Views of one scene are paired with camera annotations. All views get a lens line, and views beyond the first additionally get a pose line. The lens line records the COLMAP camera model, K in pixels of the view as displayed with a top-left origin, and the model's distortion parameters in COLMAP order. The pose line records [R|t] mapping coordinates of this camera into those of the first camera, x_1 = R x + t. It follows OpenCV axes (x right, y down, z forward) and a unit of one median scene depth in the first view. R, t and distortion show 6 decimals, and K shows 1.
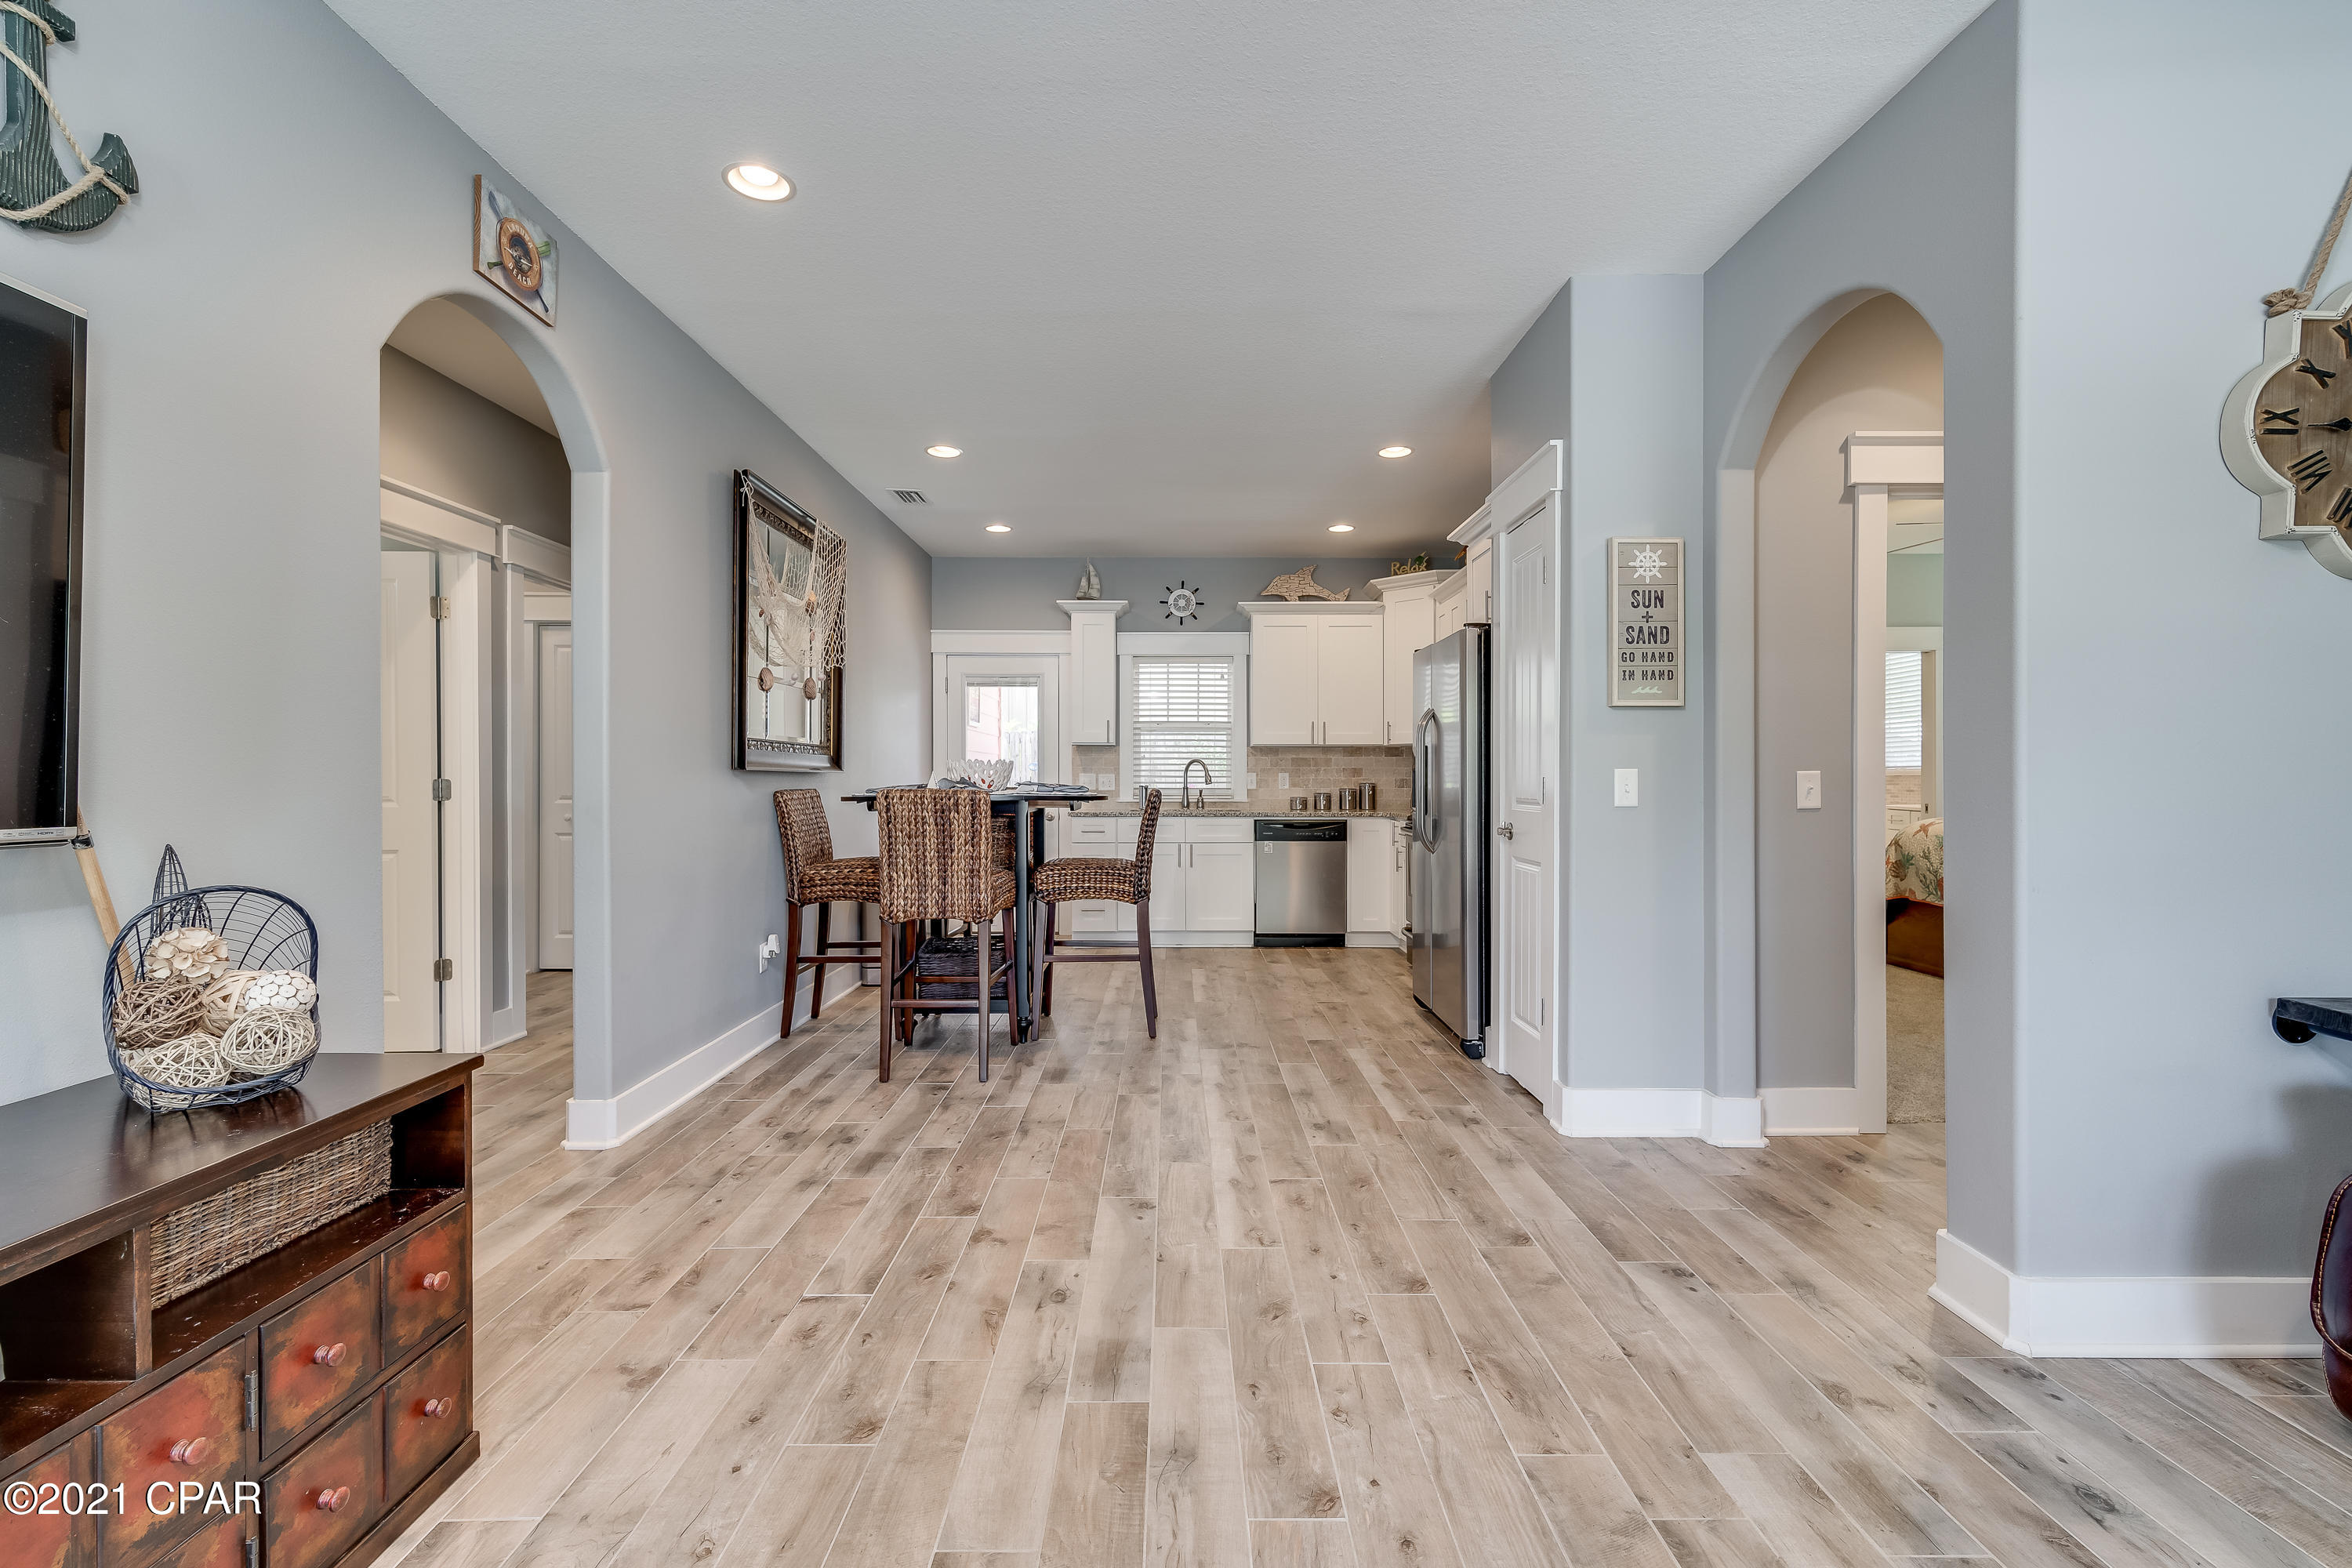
lens RADIAL K [[1033.8, 0, 1164.4], [0, 1033.8, 790.7], [0, 0, 1]] dist [0.005418, -0.000292]
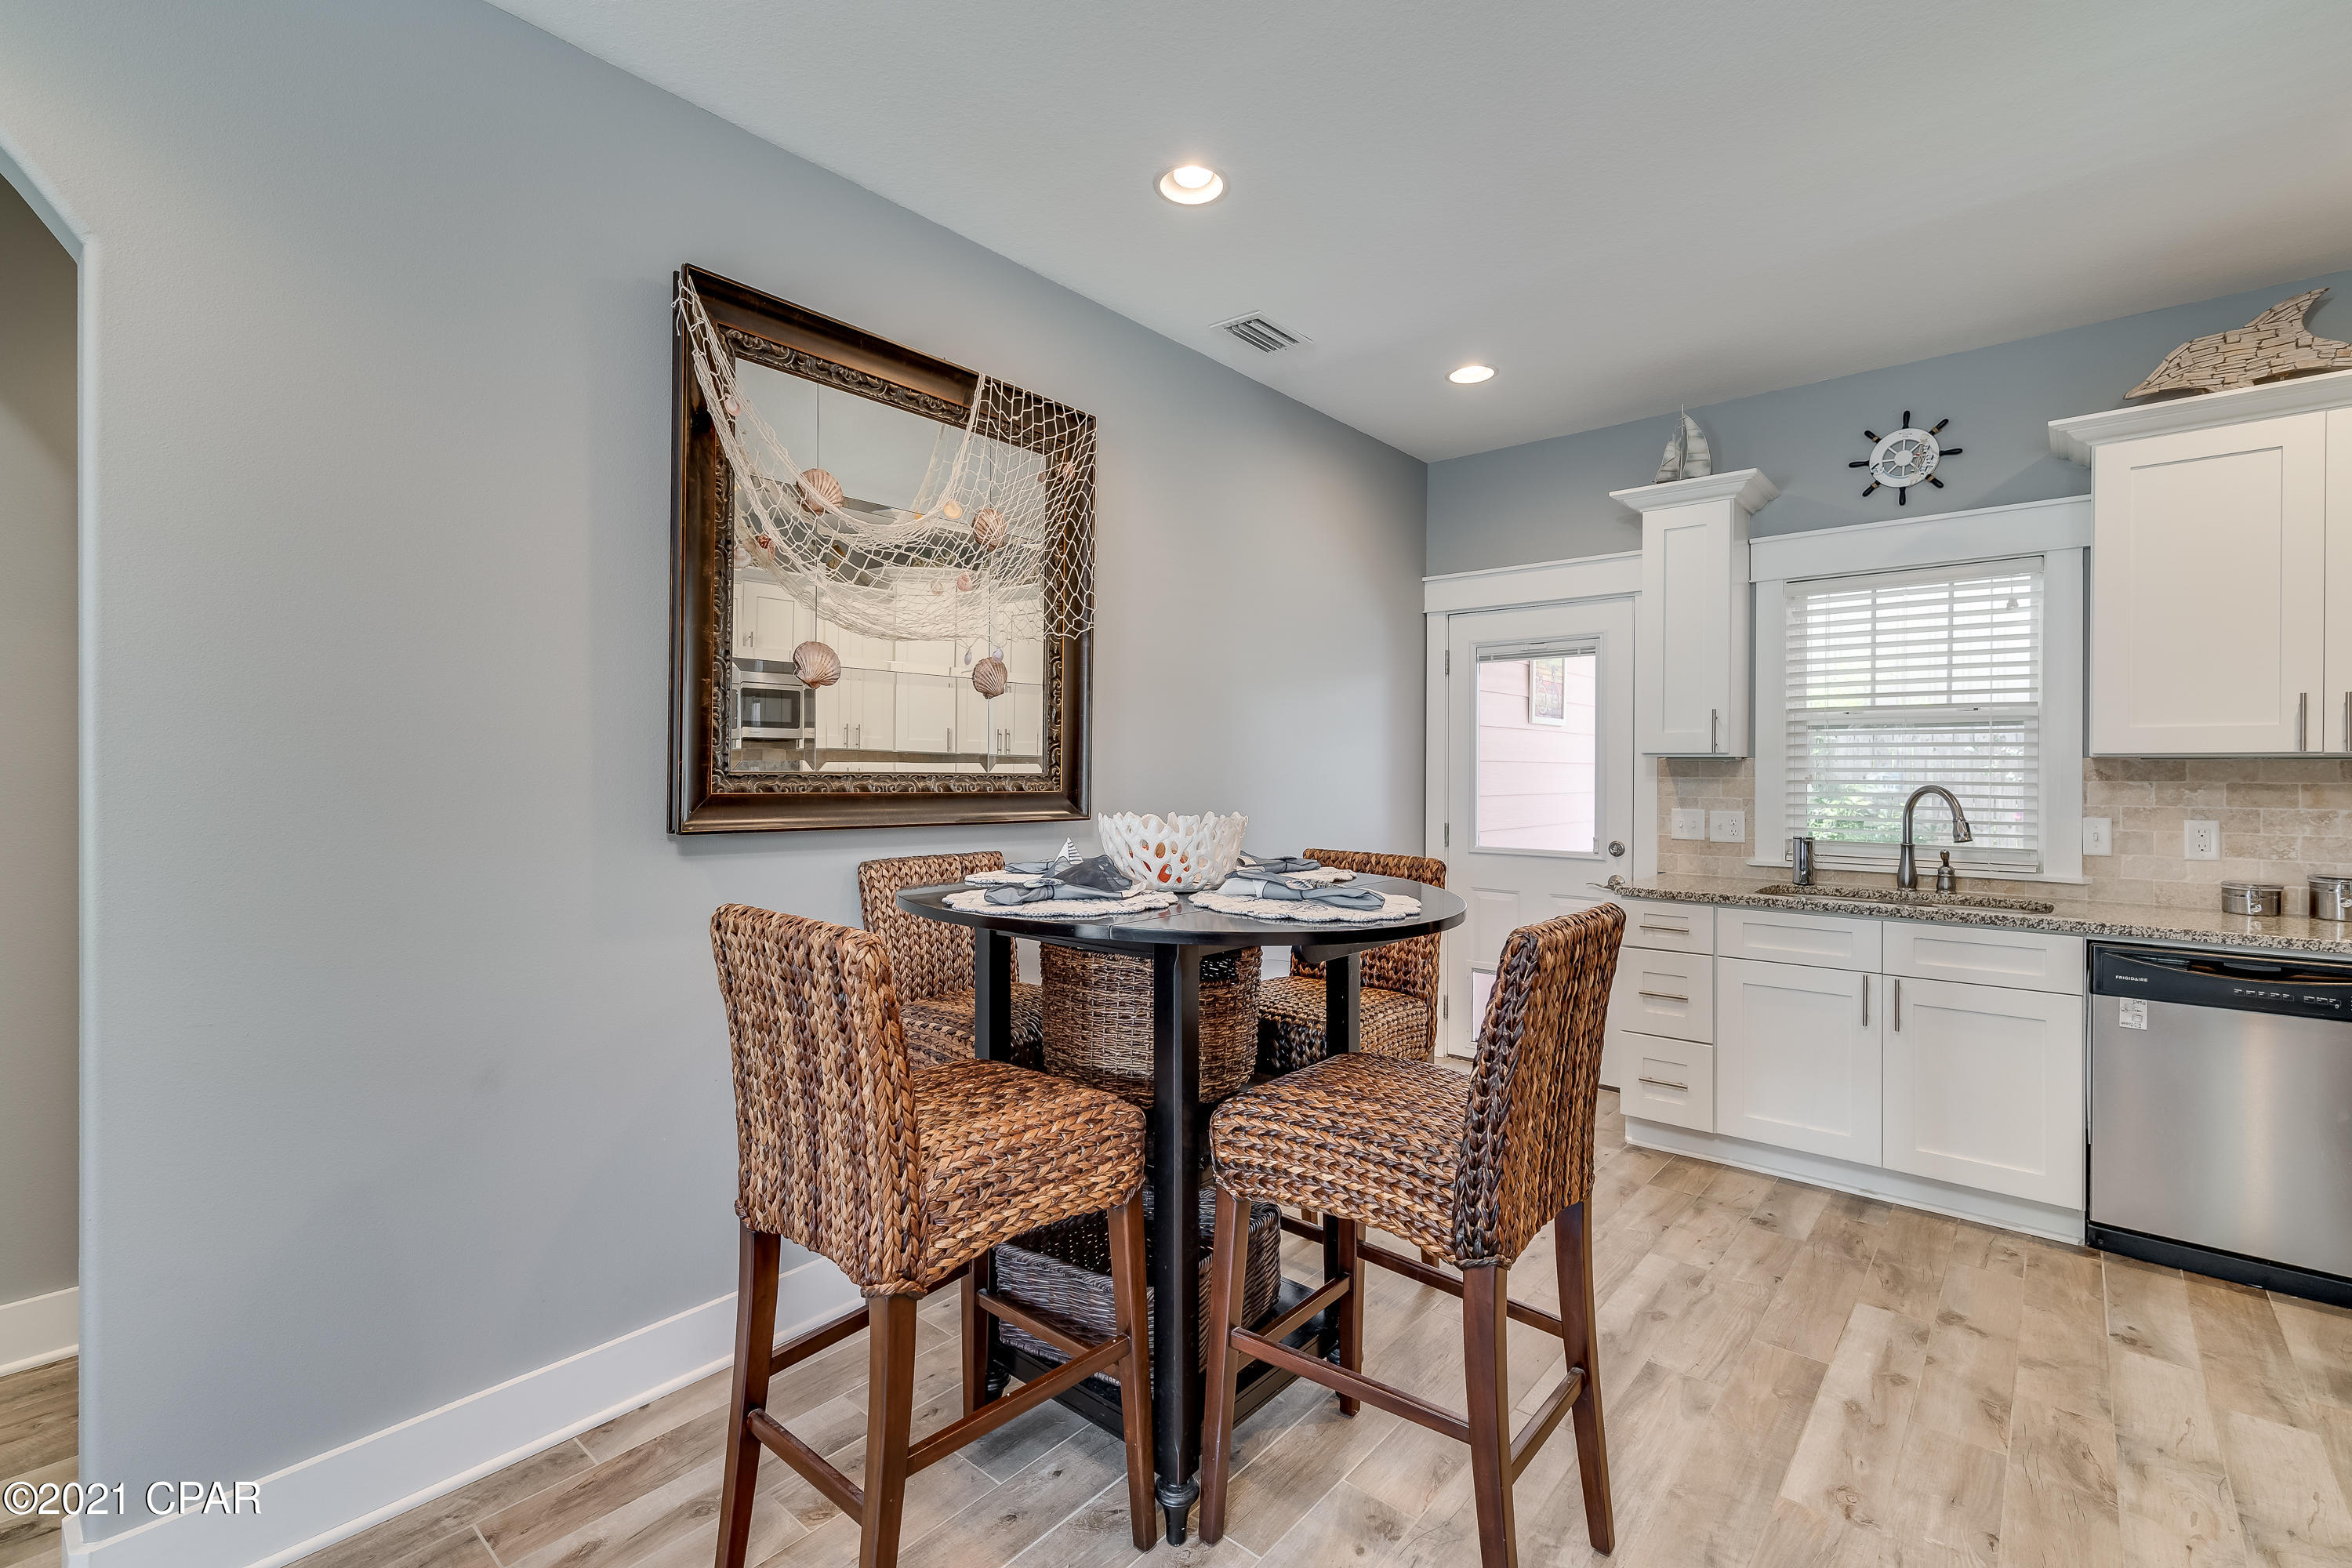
lens RADIAL K [[1033.8, 0, 1179.2], [0, 1033.8, 775.1], [0, 0, 1]] dist [0.005418, -0.000292]
pose [[0.765726, 0.002341, -0.643163, 0.148584], [-0.010657, 0.999902, -0.009048, -0.057109], [0.643079, 0.013782, 0.765676, 0.895556]]
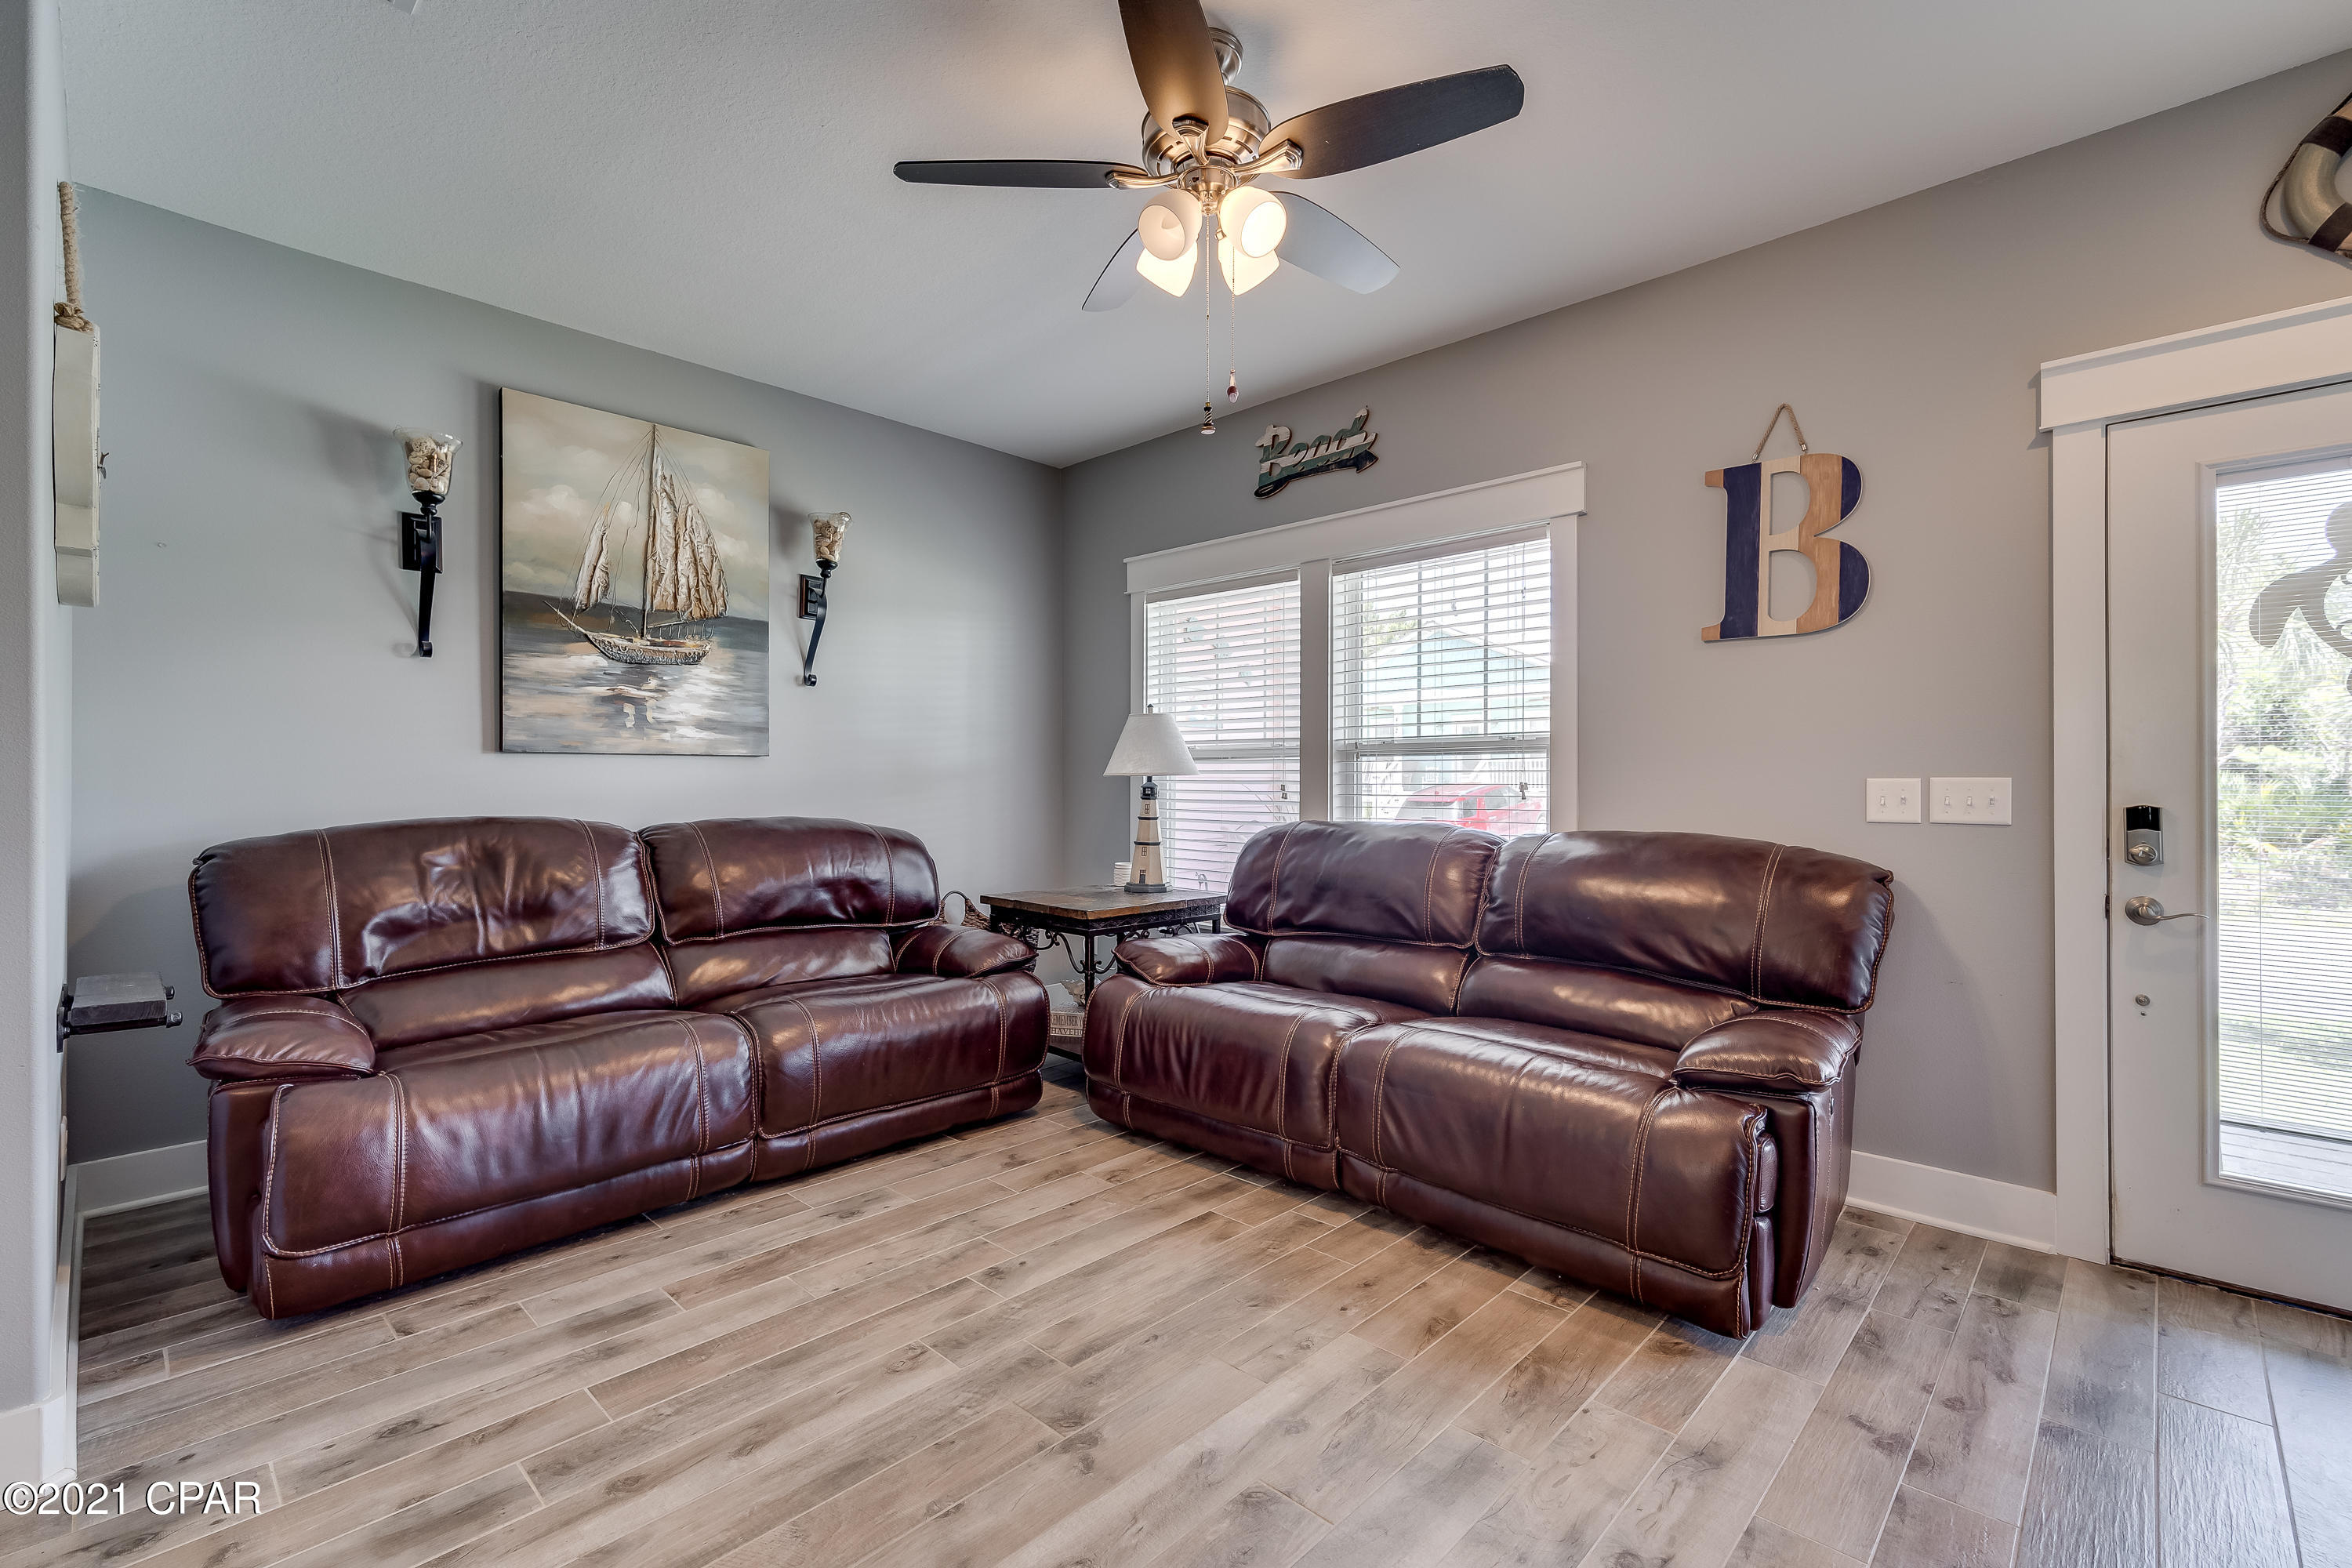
lens RADIAL K [[1033.8, 0, 1183.9], [0, 1033.8, 791.4], [0, 0, 1]] dist [0.005418, -0.000292]
pose [[-0.734163, -0.001199, 0.678973, -0.234295], [0.008329, 0.999907, 0.010772, -0.005531], [-0.678922, 0.013564, -0.734085, 0.597218]]
